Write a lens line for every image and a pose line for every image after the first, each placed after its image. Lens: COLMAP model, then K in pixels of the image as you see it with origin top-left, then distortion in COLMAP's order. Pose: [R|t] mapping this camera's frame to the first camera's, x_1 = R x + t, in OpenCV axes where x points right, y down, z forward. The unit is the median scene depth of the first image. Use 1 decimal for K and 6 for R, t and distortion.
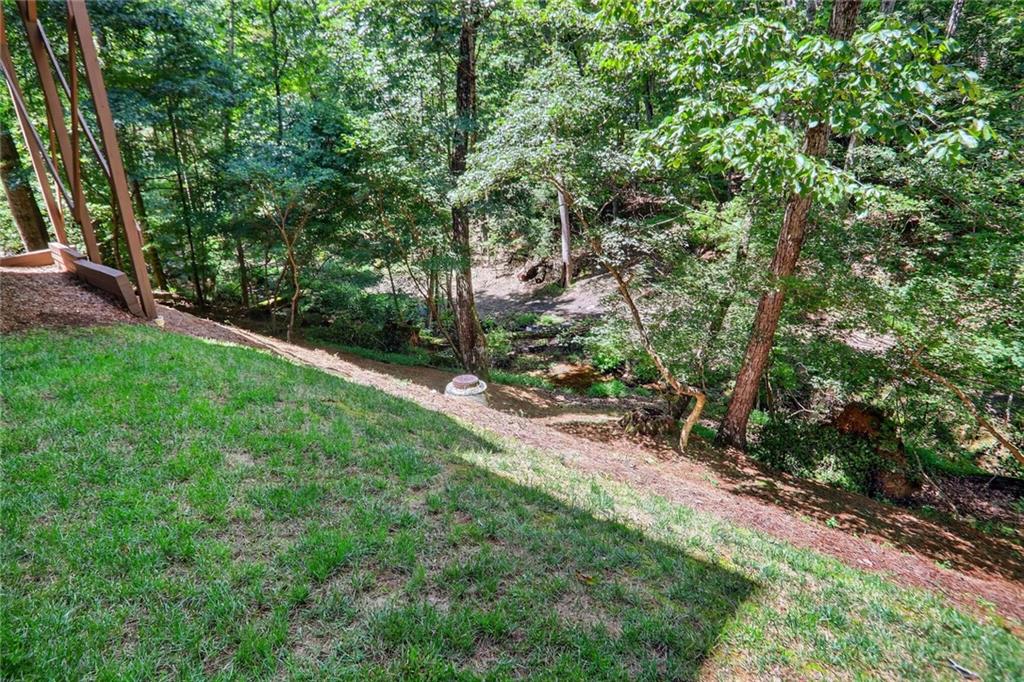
lens RADIAL K [[541.4, 0, 510.0], [0, 541.4, 348.9], [0, 0, 1]] dist [-0.080465, 0.044831]
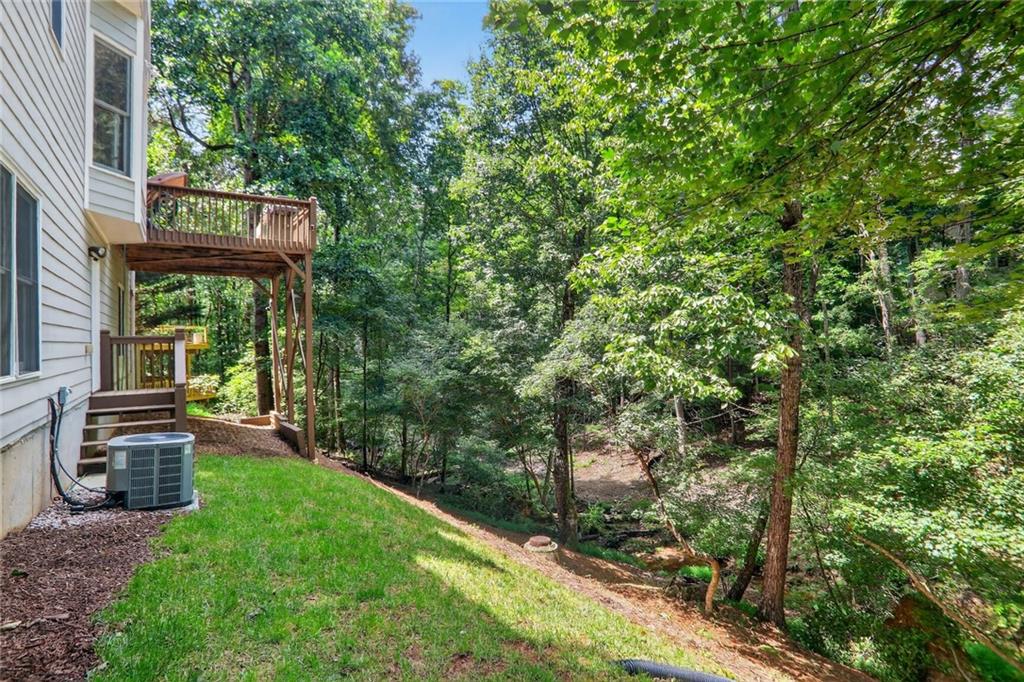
lens RADIAL K [[518.6, 0, 512.4], [0, 518.6, 361.6], [0, 0, 1]] dist [-0.082854, 0.038790]
pose [[0.955719, 0.001028, -0.294280, 0.197714], [-0.097752, 0.944322, -0.314166, 0.048981], [0.277572, 0.329021, 0.902607, -0.182193]]
